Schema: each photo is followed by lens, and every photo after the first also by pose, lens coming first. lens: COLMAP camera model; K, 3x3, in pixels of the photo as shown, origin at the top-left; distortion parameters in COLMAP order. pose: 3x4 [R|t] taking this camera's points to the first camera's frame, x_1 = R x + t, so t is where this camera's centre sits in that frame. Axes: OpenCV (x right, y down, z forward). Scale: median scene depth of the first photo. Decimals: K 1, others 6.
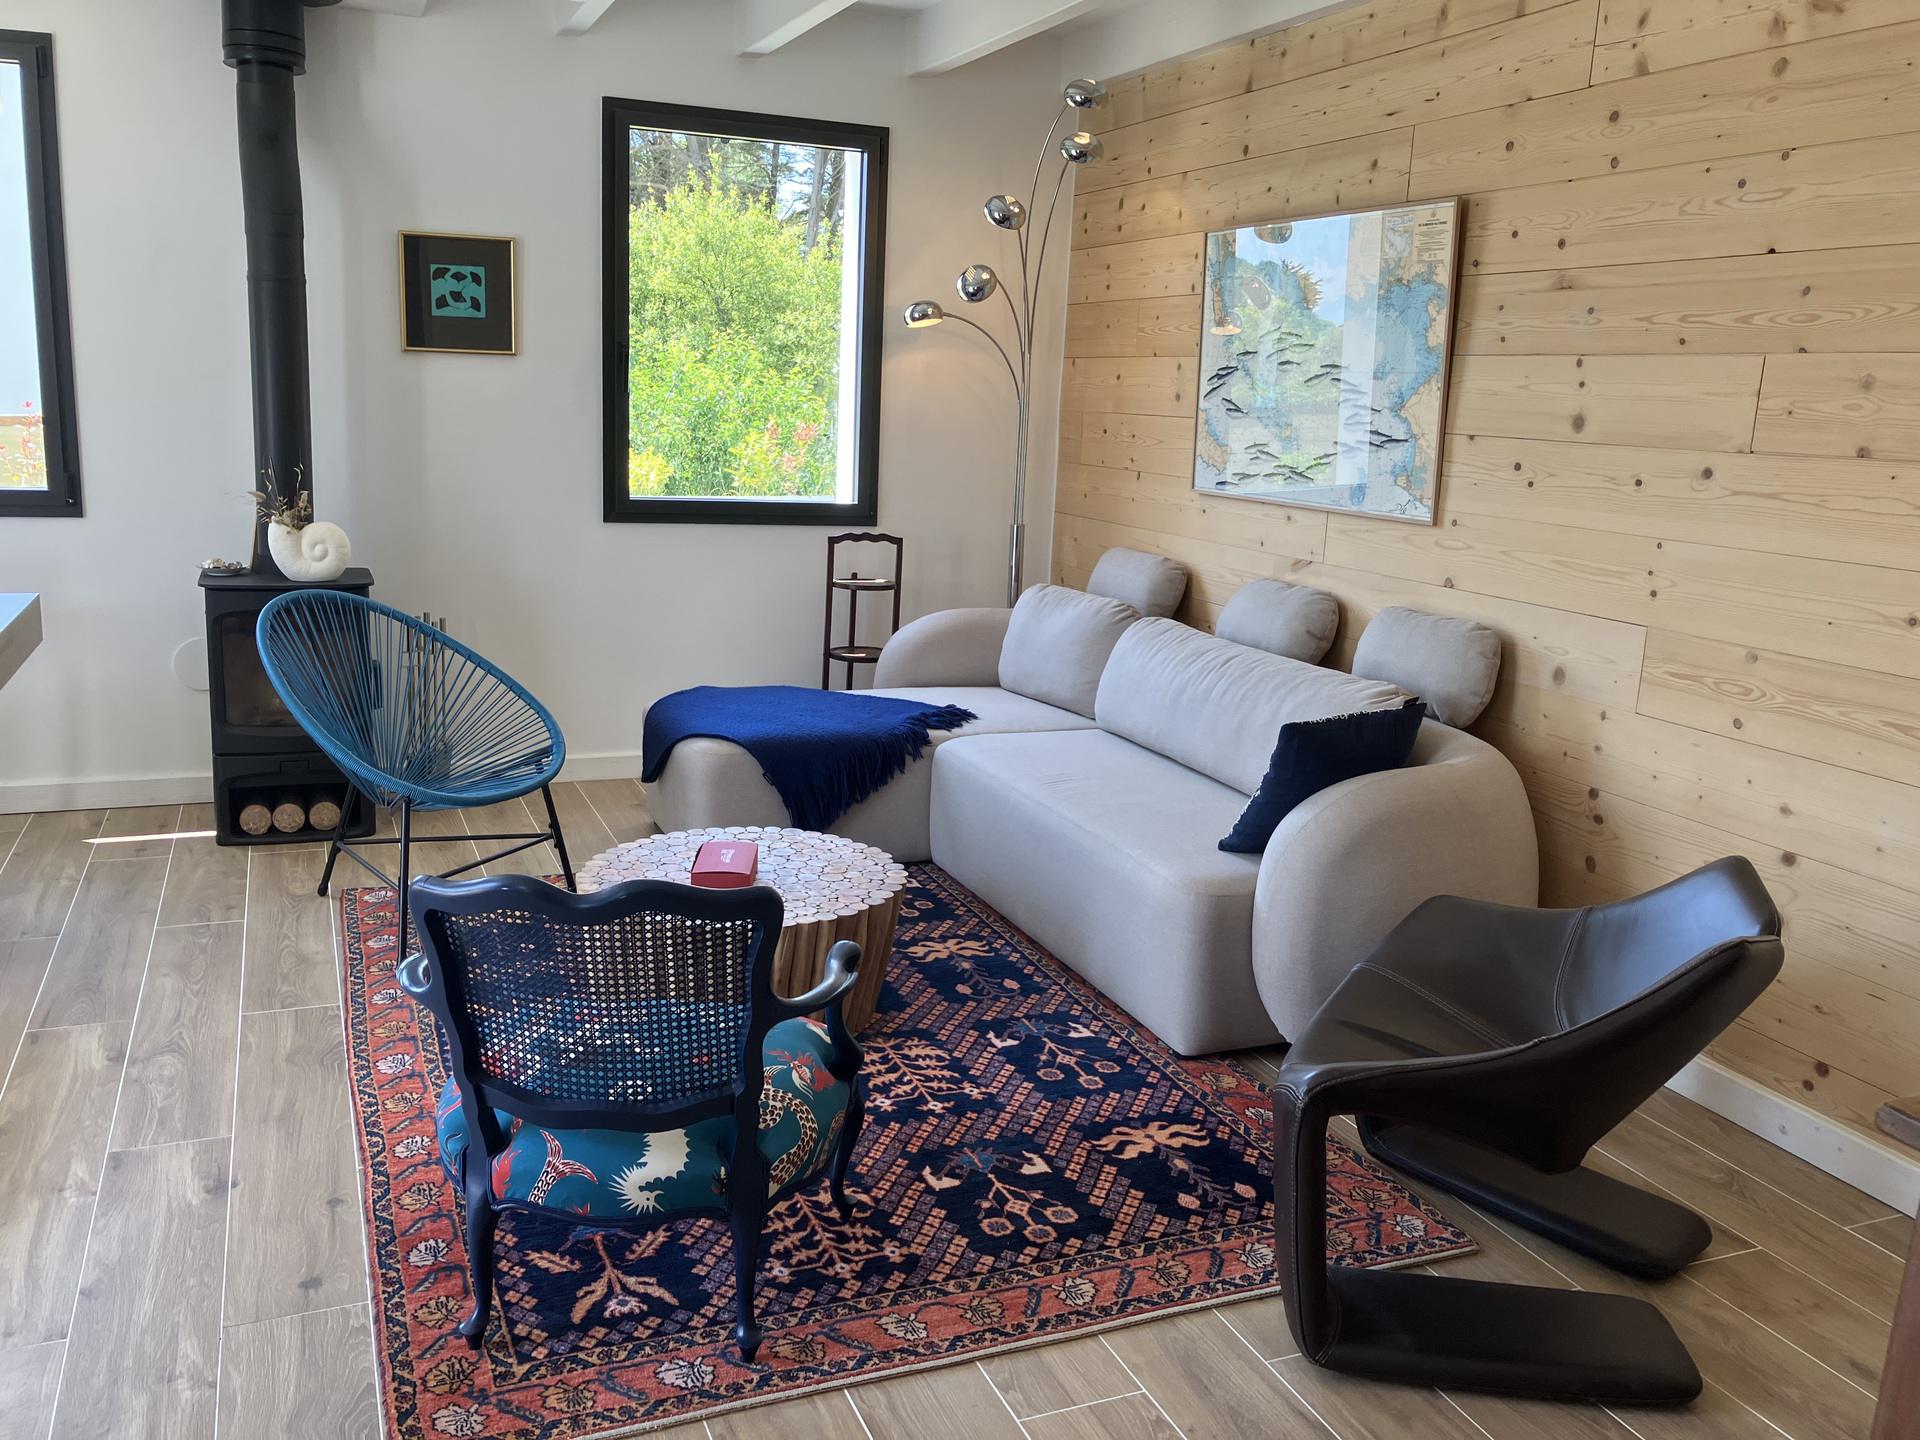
lens RADIAL K [[1563.2, 0, 964.5], [0, 1563.2, 717.7], [0, 0, 1]] dist [0.041669, -0.051309]
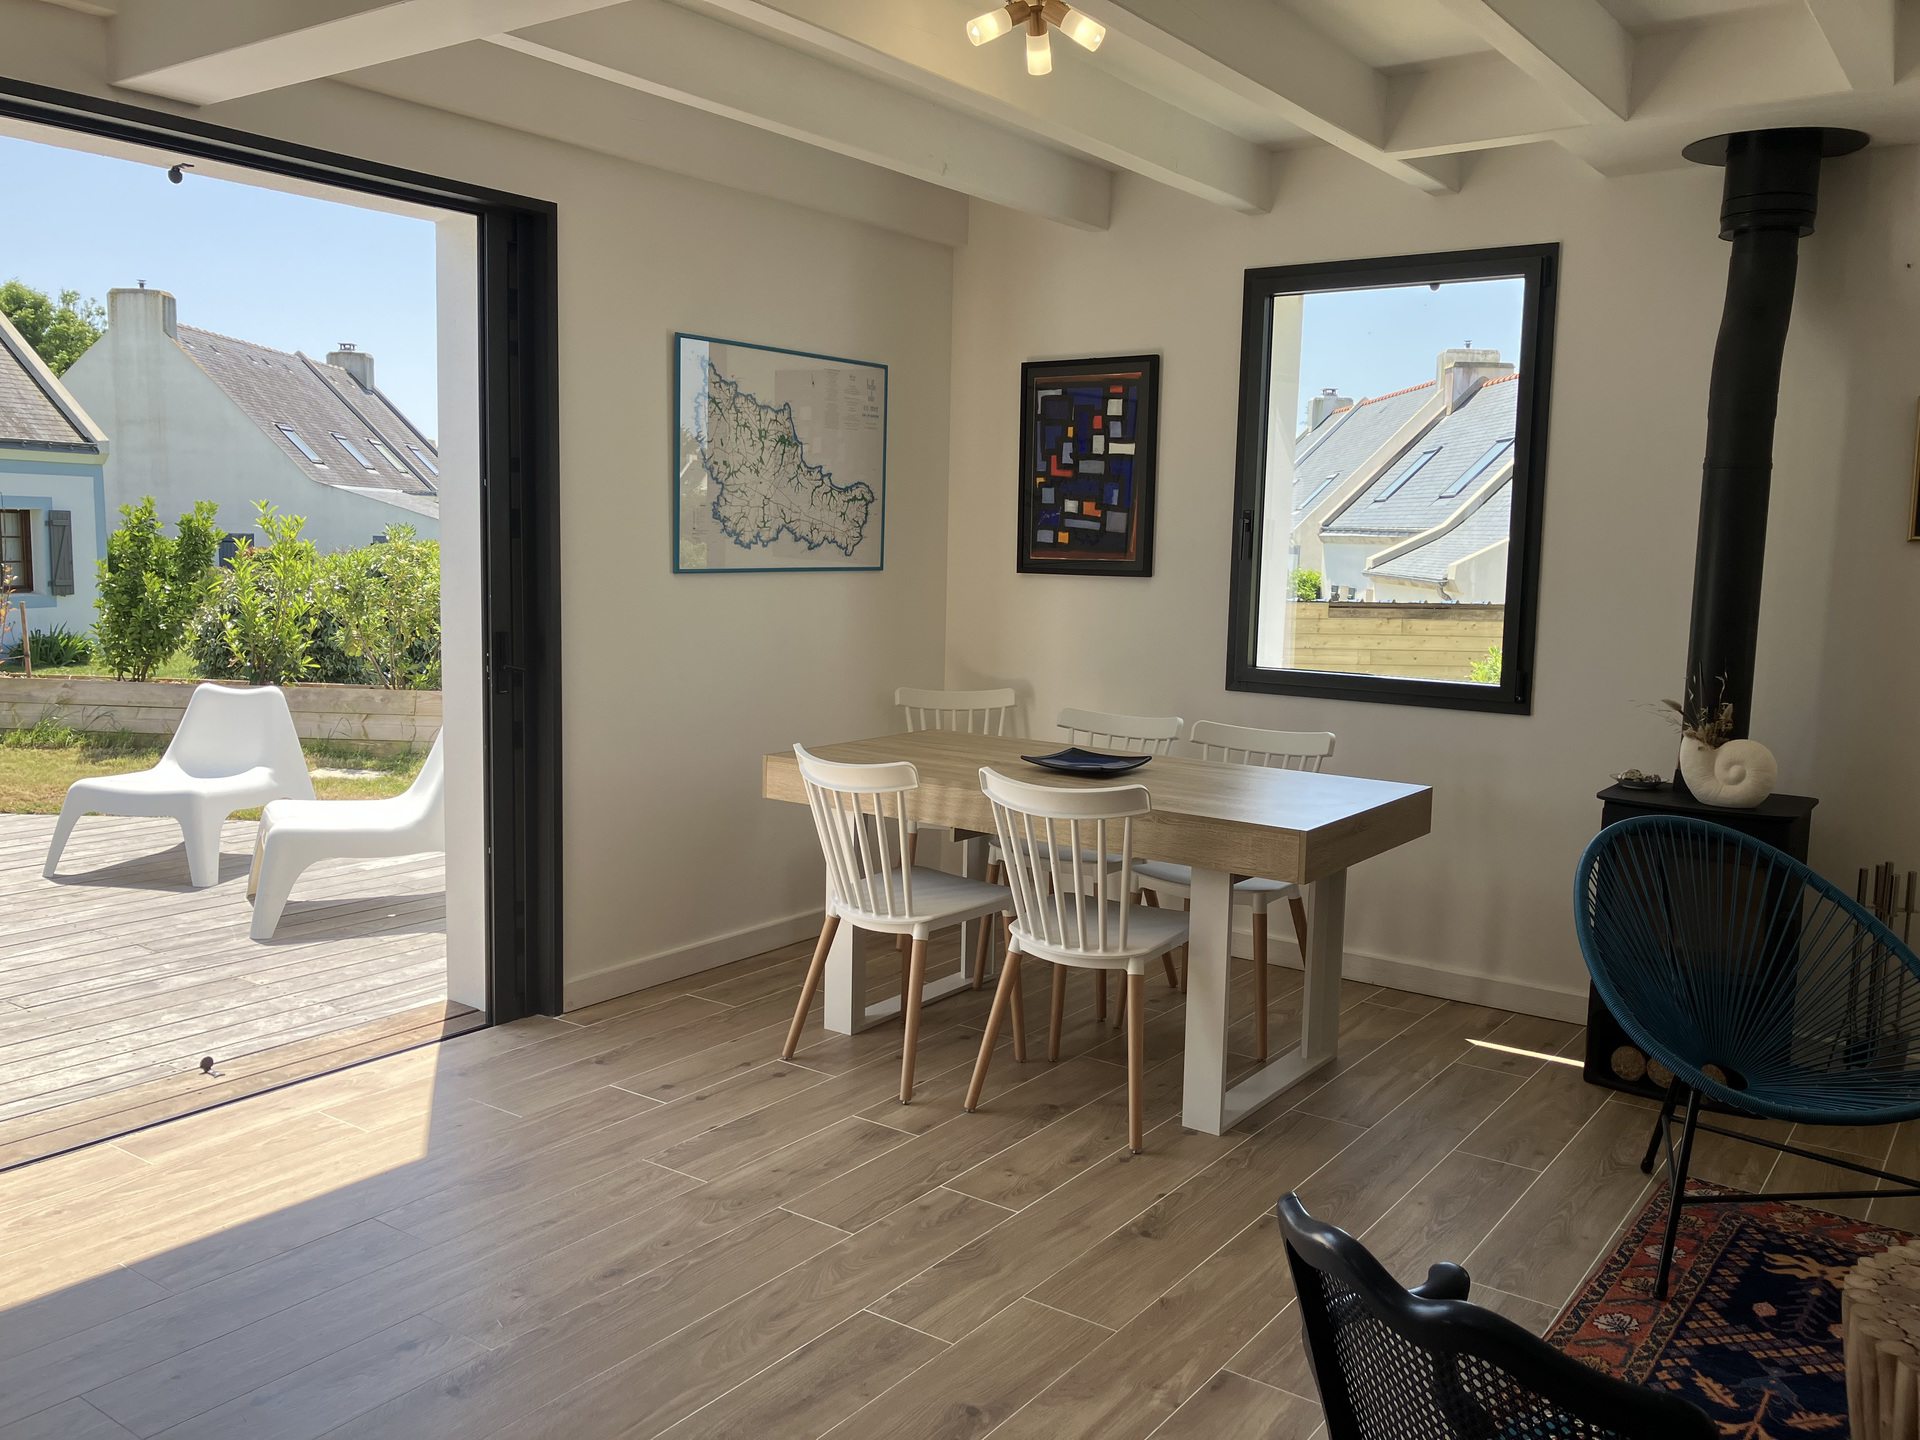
lens RADIAL K [[1563.2, 0, 956.7], [0, 1563.2, 725.0], [0, 0, 1]] dist [0.041669, -0.051309]
pose [[0.525877, 0.075559, -0.847198, 0.090605], [-0.180103, 0.983353, -0.024092, -0.034111], [0.831274, 0.165252, 0.530731, 0.186137]]
